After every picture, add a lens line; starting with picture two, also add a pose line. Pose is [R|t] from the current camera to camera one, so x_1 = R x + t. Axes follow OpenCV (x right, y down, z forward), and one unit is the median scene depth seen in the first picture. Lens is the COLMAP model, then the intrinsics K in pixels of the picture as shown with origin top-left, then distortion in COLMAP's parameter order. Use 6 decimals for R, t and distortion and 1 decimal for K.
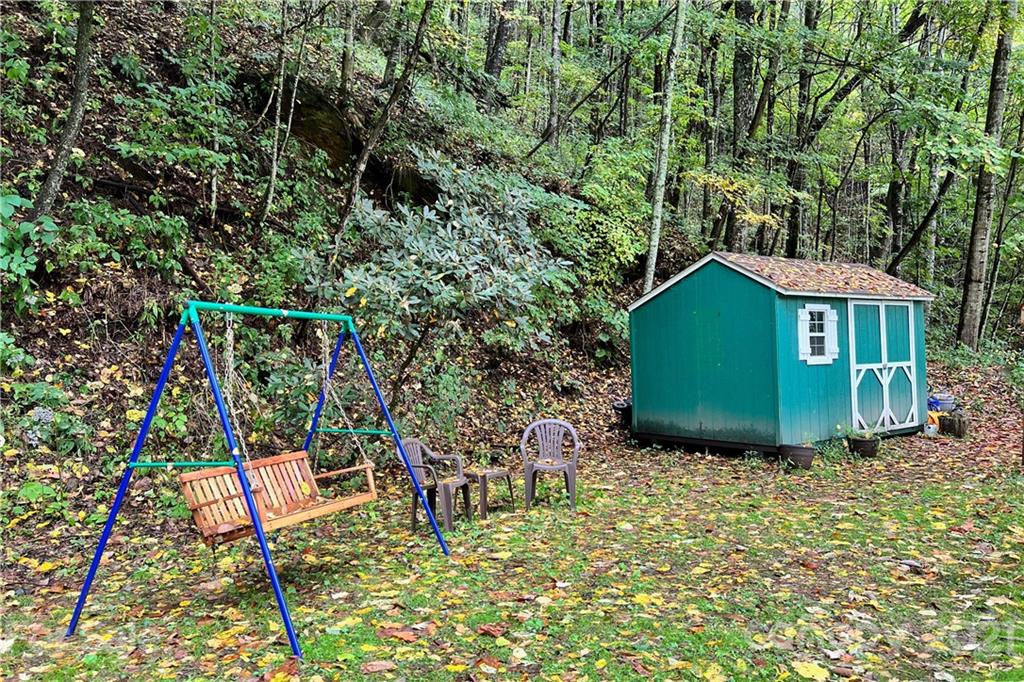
lens RADIAL K [[760.9, 0, 512.0], [0, 760.9, 341.0], [0, 0, 1]] dist [0.008523, 0.000591]
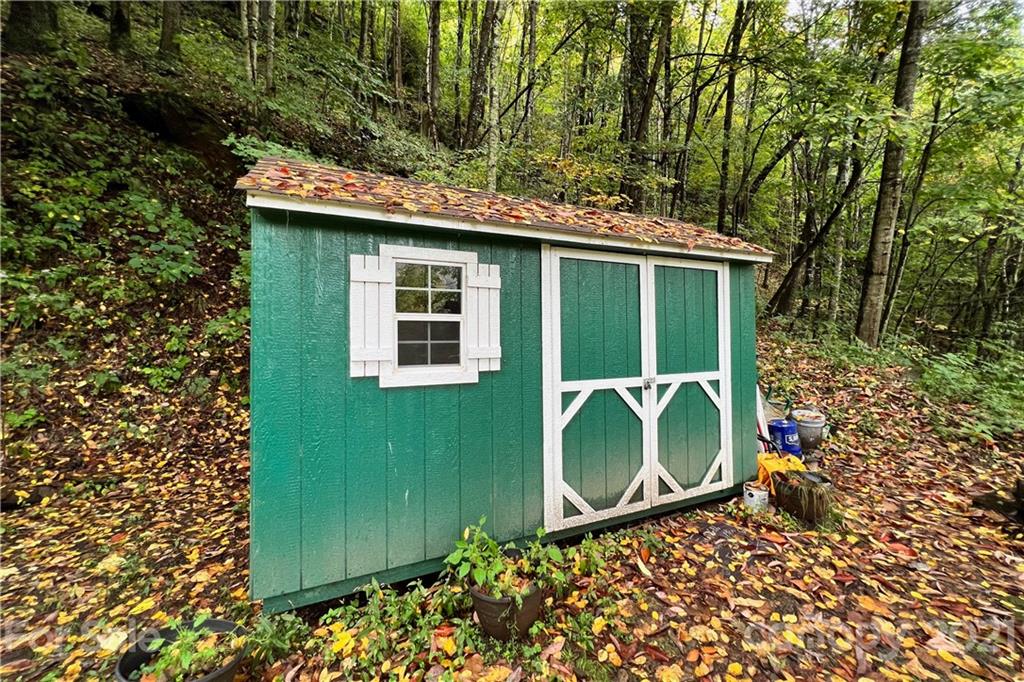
lens RADIAL K [[396.2, 0, 512.0], [0, 396.2, 341.0], [0, 0, 1]] dist [-0.007754, 0.000269]
pose [[0.977526, 0.013601, -0.210377, 0.435734], [-0.008904, 0.999690, 0.023259, -0.000661], [0.210628, -0.020863, 0.977344, 0.688967]]
